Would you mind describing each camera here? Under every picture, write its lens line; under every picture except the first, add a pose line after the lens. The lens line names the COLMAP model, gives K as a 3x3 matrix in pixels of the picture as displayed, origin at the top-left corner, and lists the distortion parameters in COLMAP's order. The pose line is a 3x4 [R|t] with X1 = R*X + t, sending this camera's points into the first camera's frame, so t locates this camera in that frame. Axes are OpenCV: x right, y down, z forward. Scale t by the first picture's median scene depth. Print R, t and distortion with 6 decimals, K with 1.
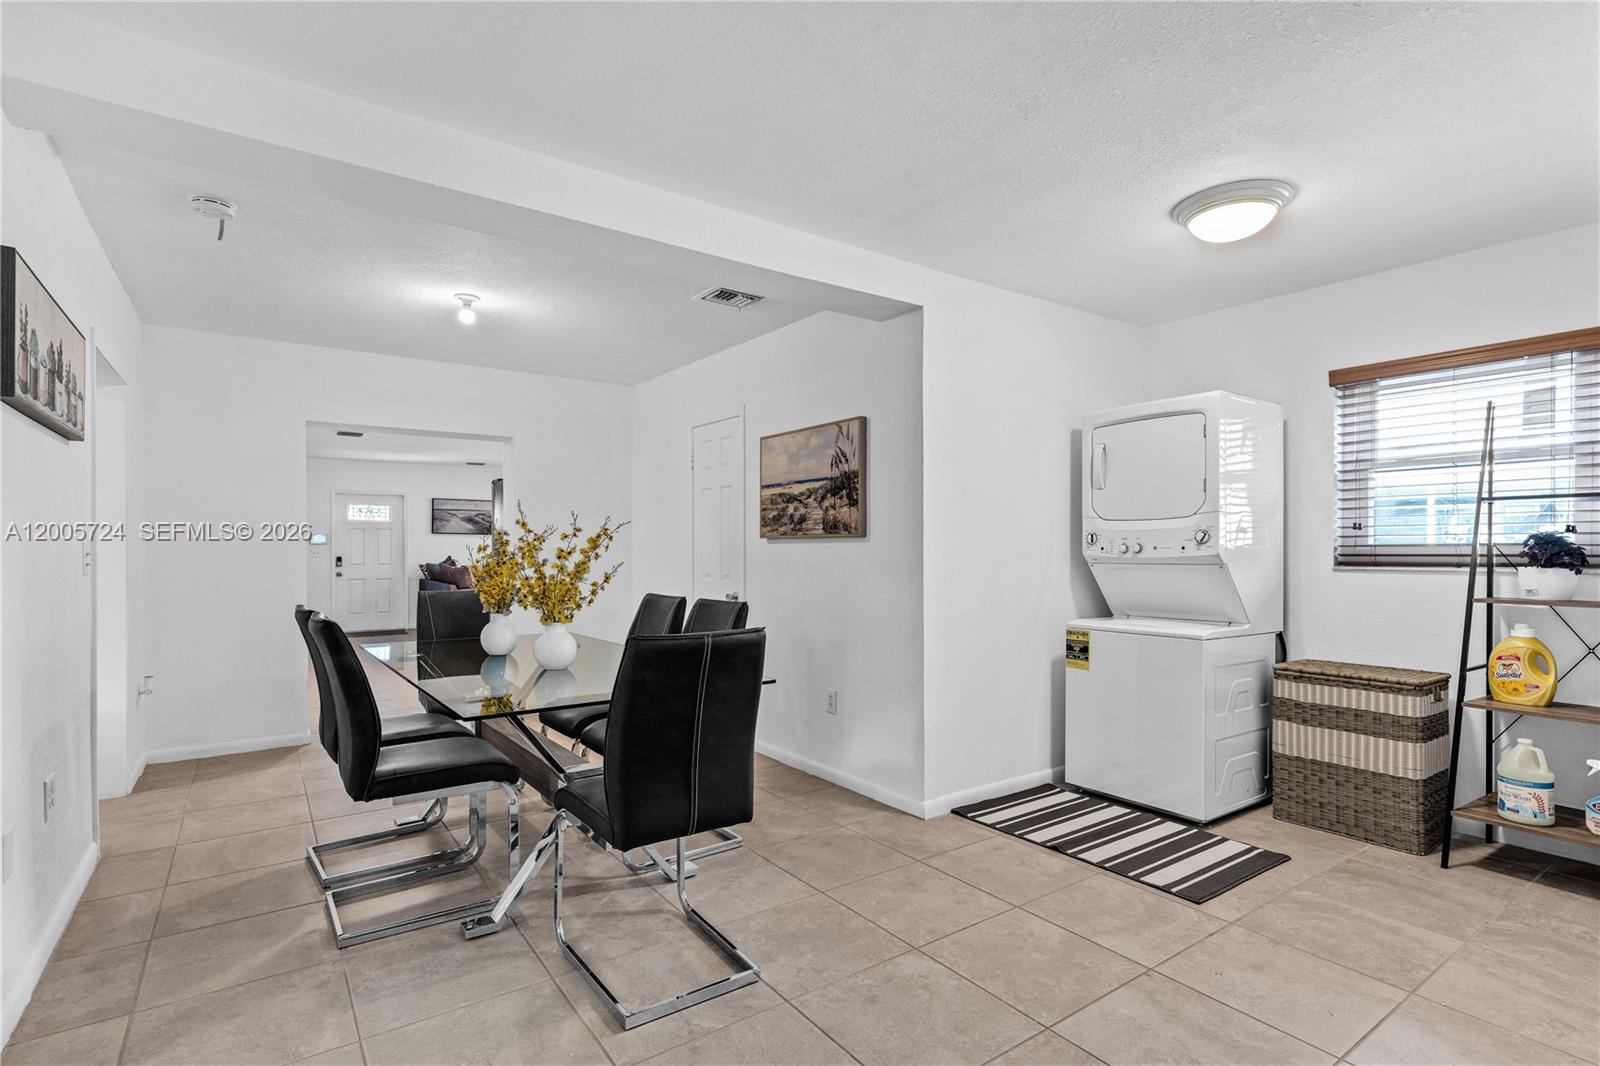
lens RADIAL K [[759.9, 0, 798.5], [0, 759.9, 559.3], [0, 0, 1]] dist [0.000949, 0.000059]
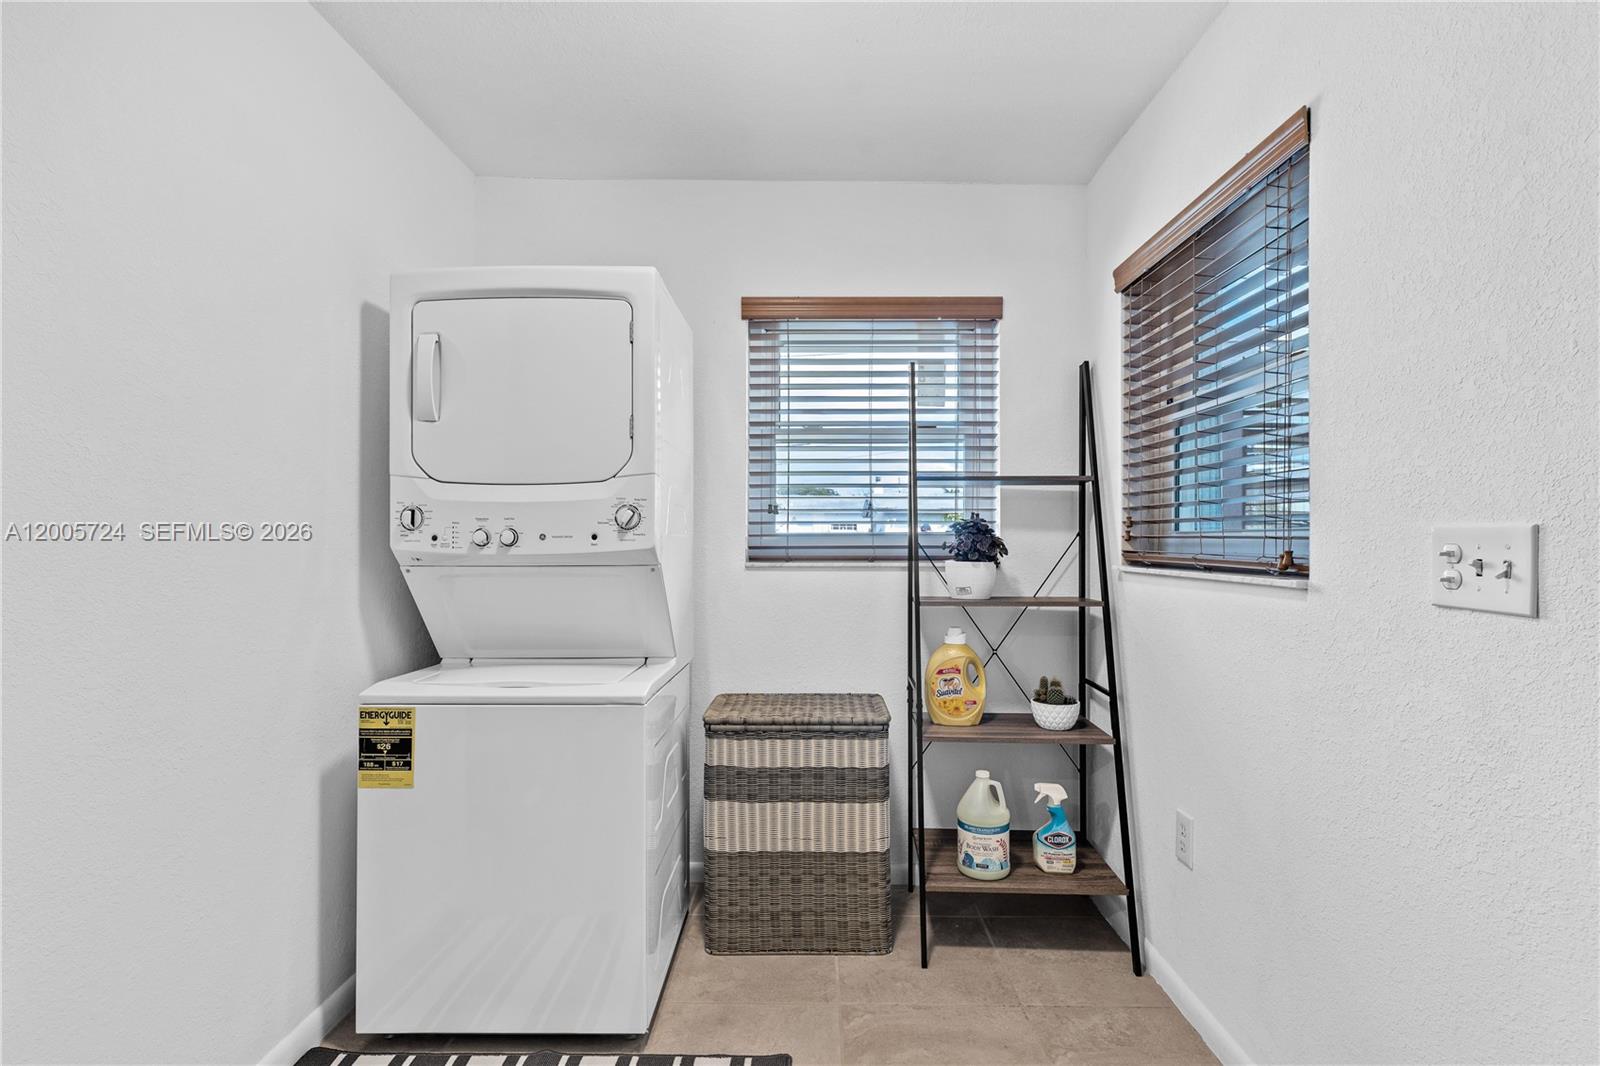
lens RADIAL K [[755.5, 0, 800.0], [0, 755.5, 533.0], [0, 0, 1]] dist [-0.003838, -0.000187]
pose [[0.587381, 0.008702, 0.809264, 0.149377], [0.009190, 0.999806, -0.017421, -0.006927], [-0.809258, 0.017670, 0.587187, 0.563766]]
